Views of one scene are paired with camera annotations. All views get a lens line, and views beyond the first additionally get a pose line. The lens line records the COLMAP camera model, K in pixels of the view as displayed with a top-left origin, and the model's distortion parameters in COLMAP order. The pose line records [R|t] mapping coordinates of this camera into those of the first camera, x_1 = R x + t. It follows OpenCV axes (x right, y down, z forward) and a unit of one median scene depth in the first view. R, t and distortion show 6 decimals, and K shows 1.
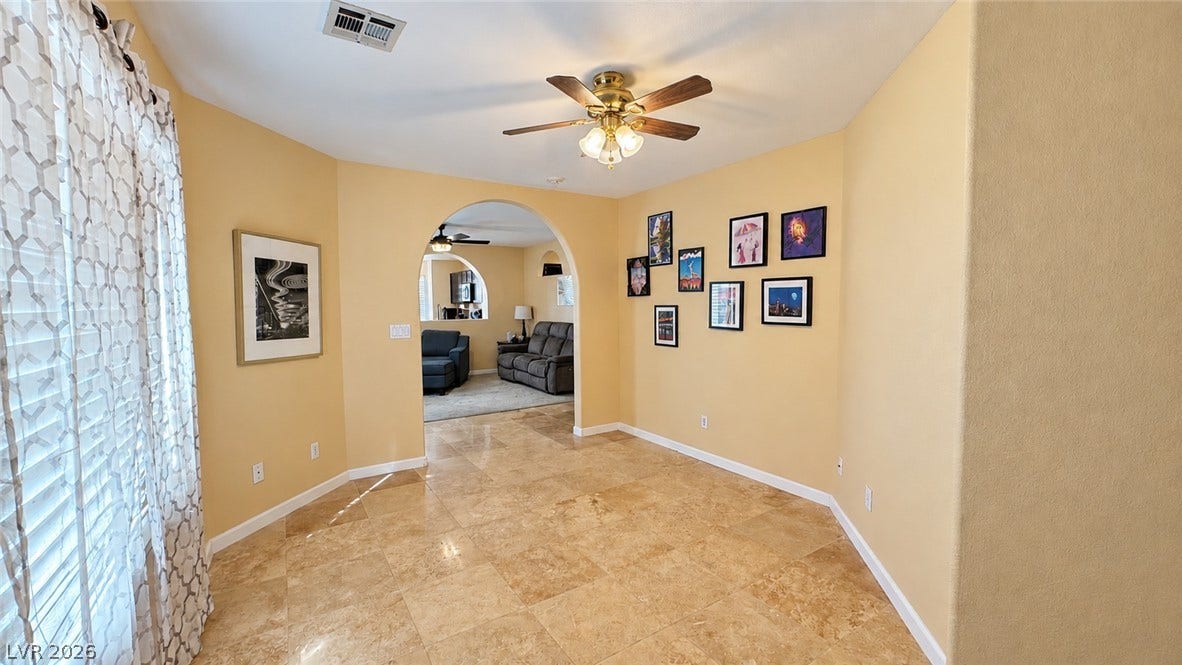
lens RADIAL K [[470.1, 0, 593.4], [0, 470.1, 330.7], [0, 0, 1]] dist [-0.004568, 0.001118]
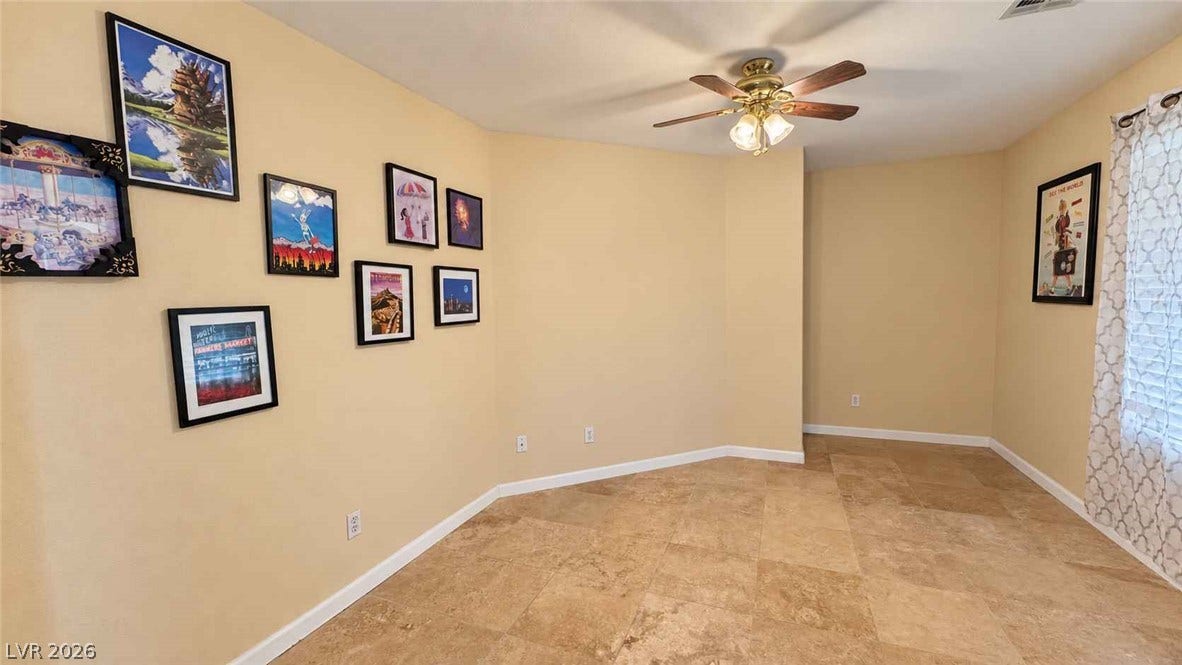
lens RADIAL K [[470.1, 0, 586.2], [0, 470.1, 325.5], [0, 0, 1]] dist [-0.004568, 0.001118]
pose [[-0.551313, -0.033168, 0.833639, -0.381369], [0.075050, 0.993187, 0.089149, -0.062059], [-0.830916, 0.111714, -0.545068, 1.169229]]
